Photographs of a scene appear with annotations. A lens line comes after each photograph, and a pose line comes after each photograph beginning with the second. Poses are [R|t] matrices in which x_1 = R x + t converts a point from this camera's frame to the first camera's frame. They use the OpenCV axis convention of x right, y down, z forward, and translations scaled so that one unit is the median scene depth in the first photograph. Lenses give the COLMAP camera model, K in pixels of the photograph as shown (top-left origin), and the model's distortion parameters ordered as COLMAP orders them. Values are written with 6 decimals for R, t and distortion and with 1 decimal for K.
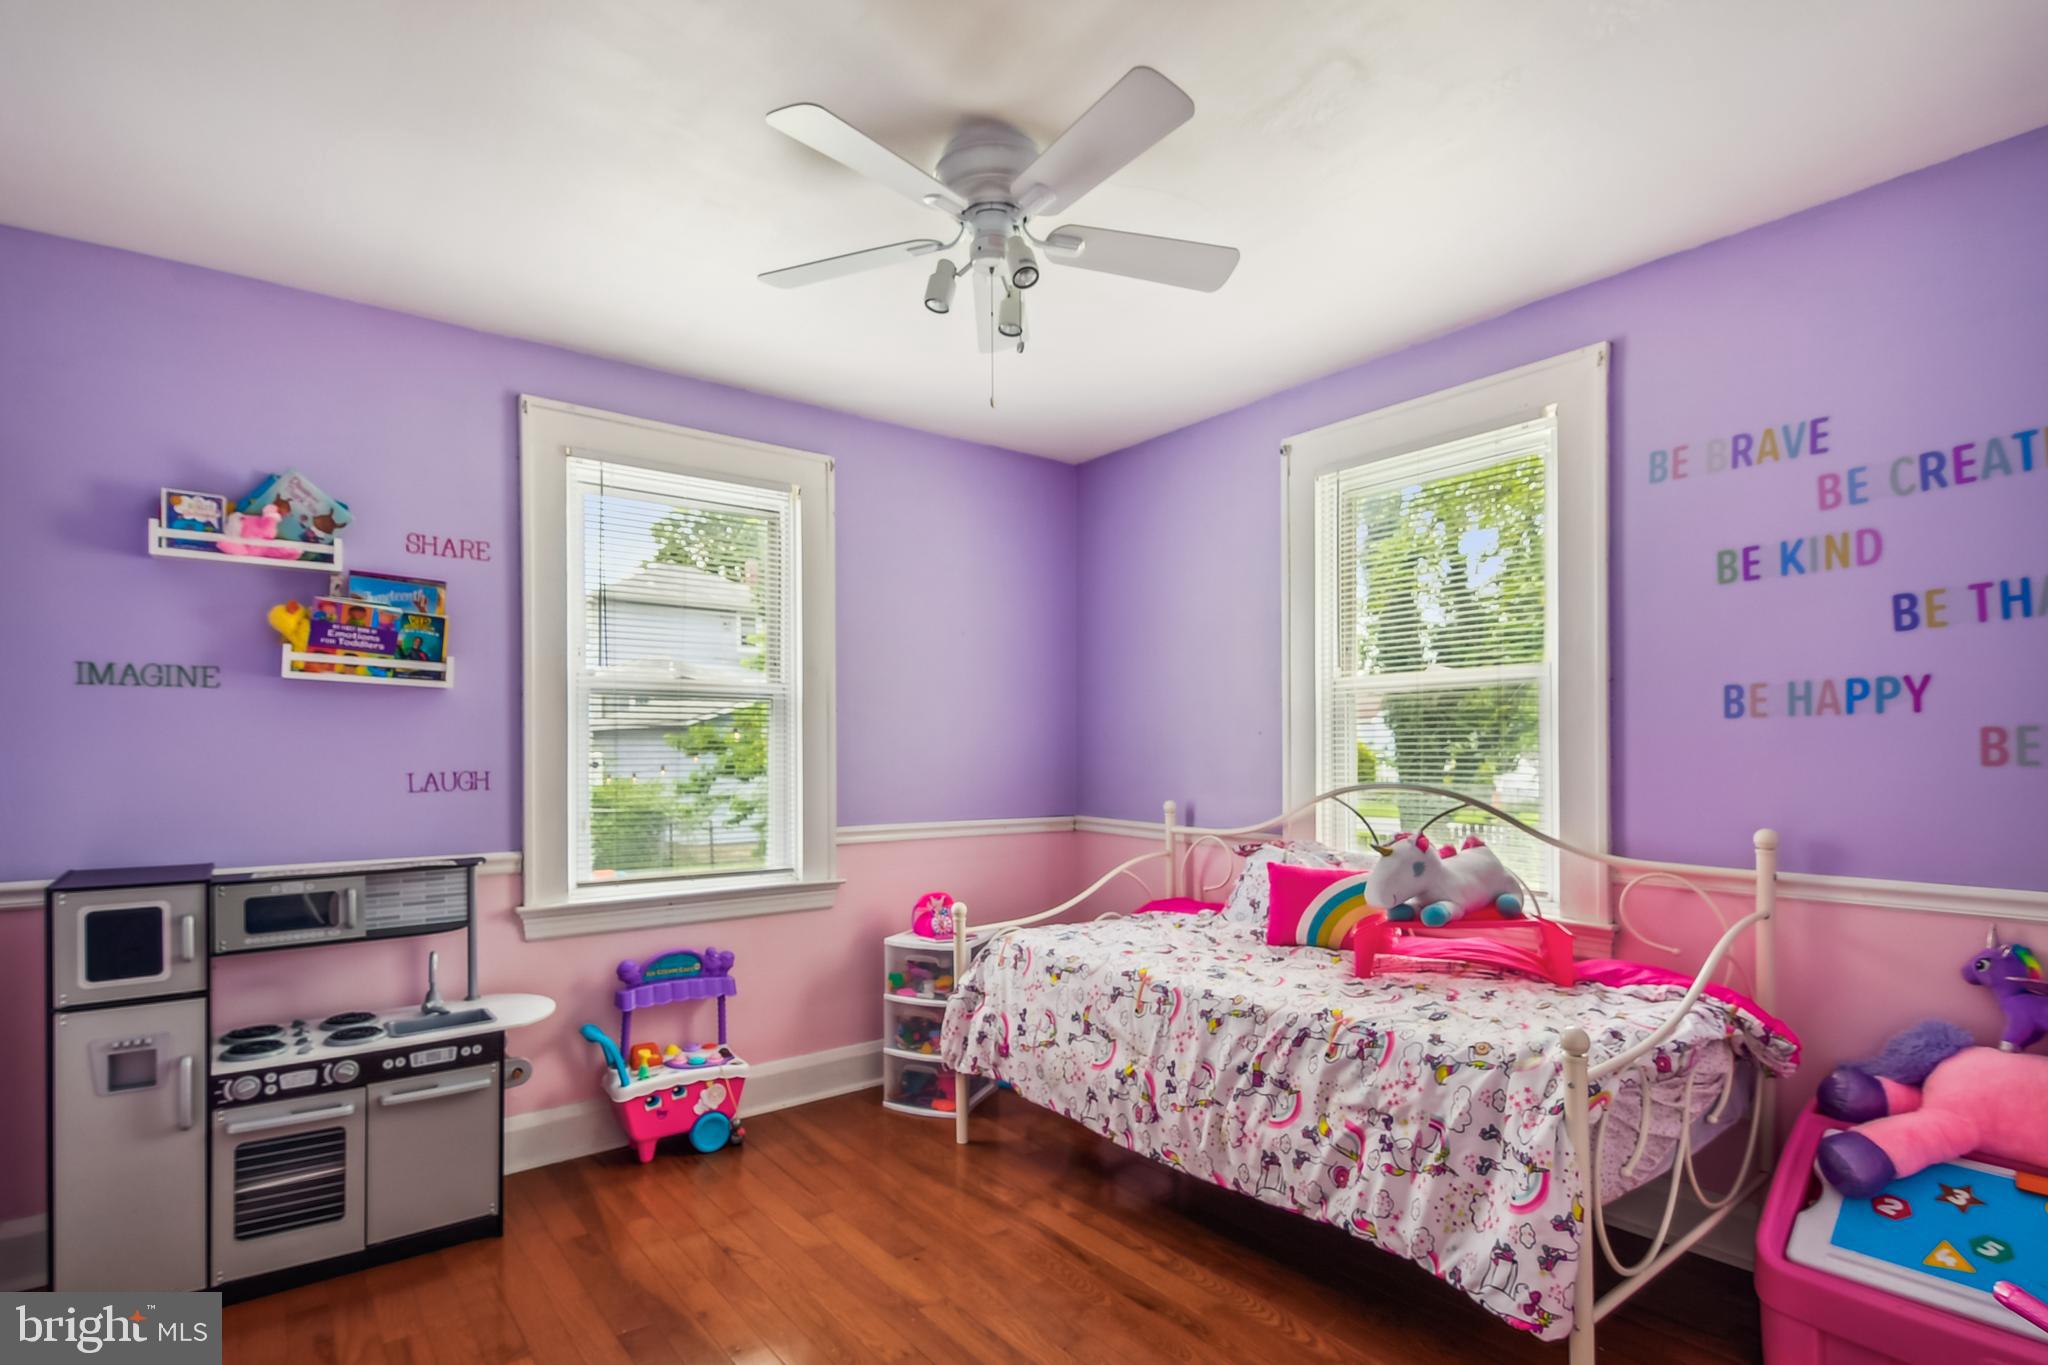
lens RADIAL K [[1006.9, 0, 1023.5], [0, 1006.9, 754.9], [0, 0, 1]] dist [0.010787, -0.001479]
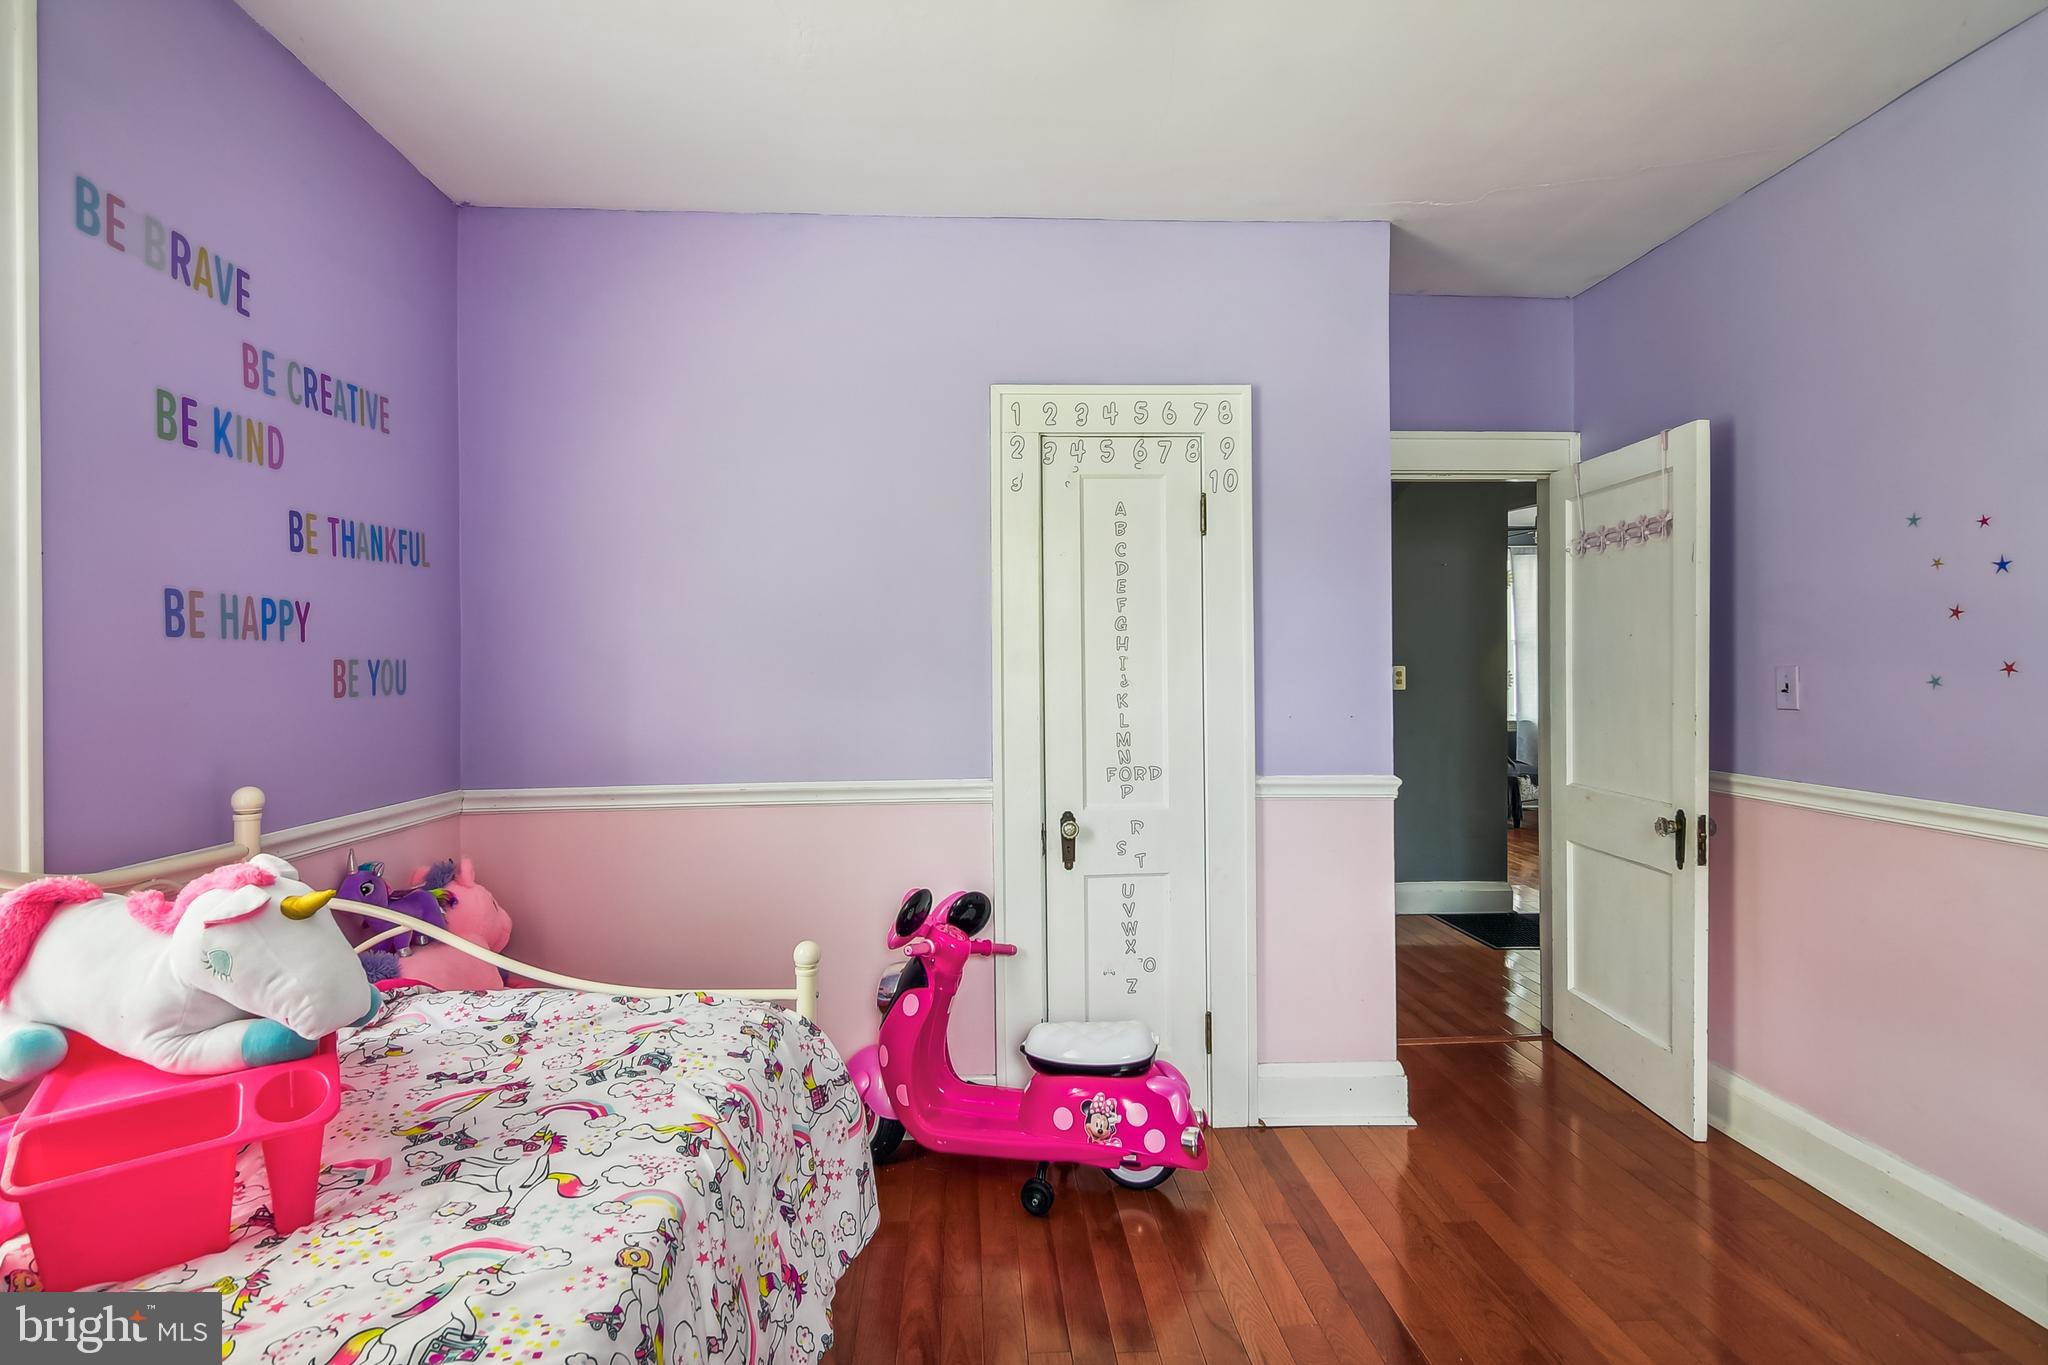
lens RADIAL K [[999.9, 0, 1023.0], [0, 999.9, 672.5], [0, 0, 1]] dist [-0.000303, -0.000485]
pose [[-0.817799, 0.010704, 0.575404, -0.175101], [0.013490, 0.999909, 0.000572, -0.005006], [-0.575346, 0.008230, -0.817869, 1.293223]]
